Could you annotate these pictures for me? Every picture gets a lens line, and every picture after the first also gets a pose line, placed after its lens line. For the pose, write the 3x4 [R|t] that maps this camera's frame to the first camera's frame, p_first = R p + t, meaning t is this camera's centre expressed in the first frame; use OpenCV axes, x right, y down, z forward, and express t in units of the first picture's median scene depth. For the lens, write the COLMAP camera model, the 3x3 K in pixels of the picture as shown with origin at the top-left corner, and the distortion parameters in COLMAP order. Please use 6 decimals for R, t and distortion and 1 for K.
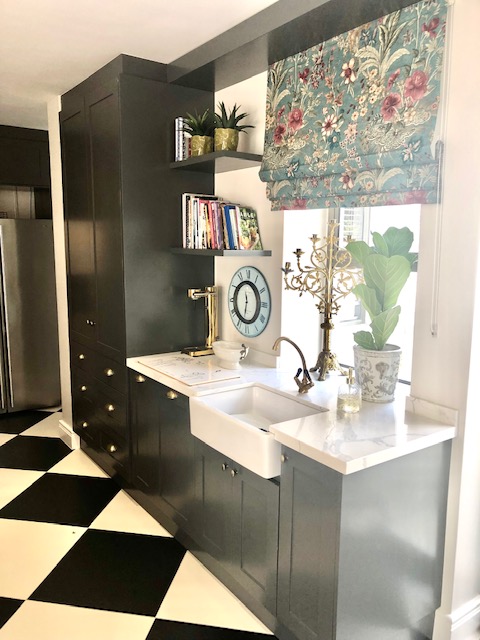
lens RADIAL K [[528.0, 0, 239.2], [0, 528.0, 323.4], [0, 0, 1]] dist [0.002191, -0.016701]
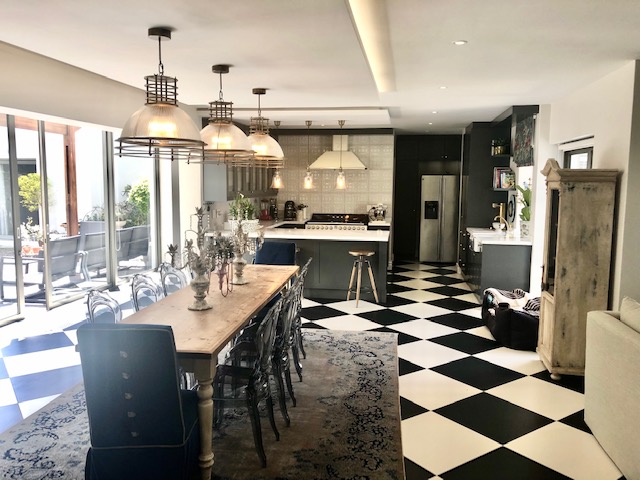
lens RADIAL K [[521.1, 0, 318.2], [0, 521.1, 240.3], [0, 0, 1]] dist [0.001071, -0.002519]
pose [[0.711345, 0.077532, -0.698554, 1.291163], [-0.111193, 0.993794, -0.002929, 0.254437], [0.693992, 0.079758, 0.715552, -1.666838]]
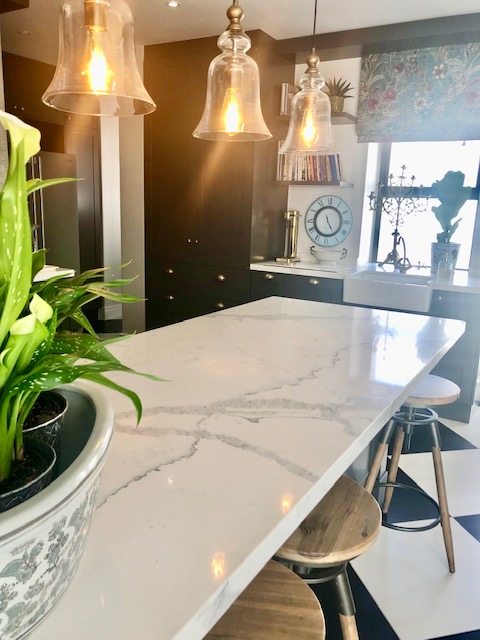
lens RADIAL K [[532.6, 0, 240.0], [0, 532.6, 320.0], [0, 0, 1]] dist [-0.006418, 0.041336]
pose [[0.915113, -0.062697, 0.398293, -0.890994], [0.034298, 0.996360, 0.078038, 0.117558], [-0.401736, -0.057753, 0.913933, -0.260859]]
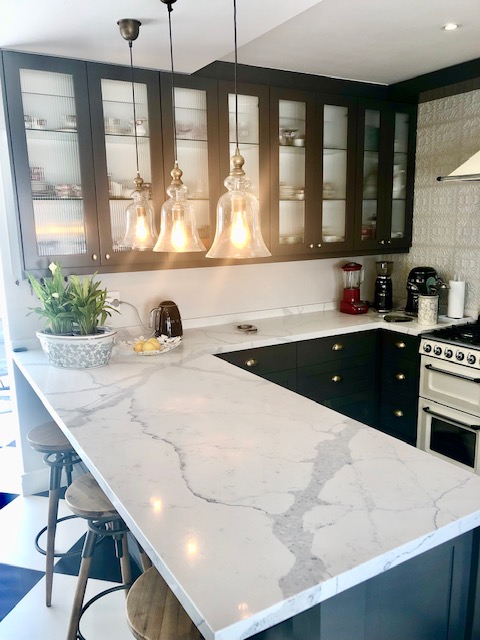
lens RADIAL K [[521.1, 0, 237.9], [0, 521.1, 323.7], [0, 0, 1]] dist [0.001071, -0.002519]
pose [[-0.079733, 0.190456, -0.978453, 0.065578], [-0.135189, 0.970443, 0.199913, -0.075716], [0.987607, 0.148215, -0.051629, 0.364440]]
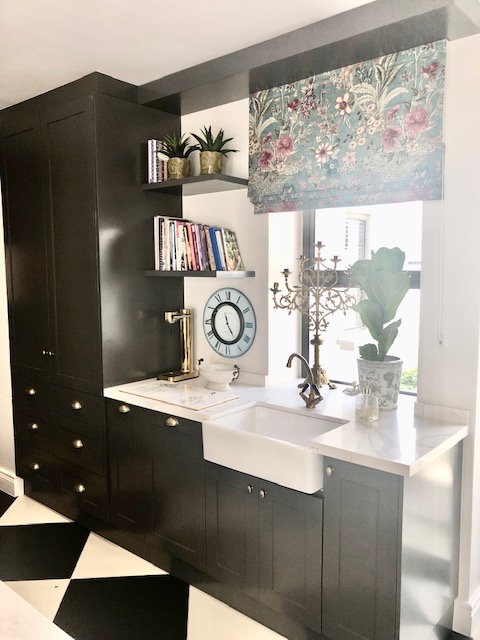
lens RADIAL K [[528.6, 0, 242.0], [0, 528.6, 320.3], [0, 0, 1]] dist [0.001979, -0.002753]
pose [[0.968271, -0.039044, 0.246832, -0.232054], [0.051985, 0.997582, -0.046129, 0.002001], [-0.244434, 0.057497, 0.967960, 0.024264]]
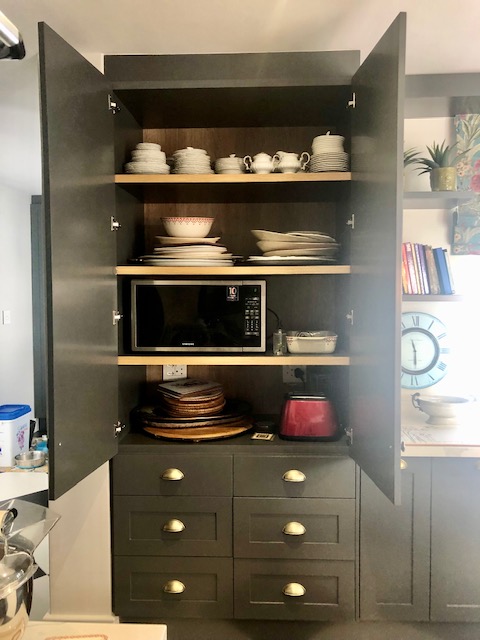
lens RADIAL K [[521.1, 0, 237.9], [0, 521.1, 323.7], [0, 0, 1]] dist [0.001071, -0.002519]
pose [[0.609278, -0.013773, 0.792837, -1.005591], [0.131157, 0.987828, -0.083630, -0.058690], [-0.782035, 0.154940, 0.603668, 0.774011]]
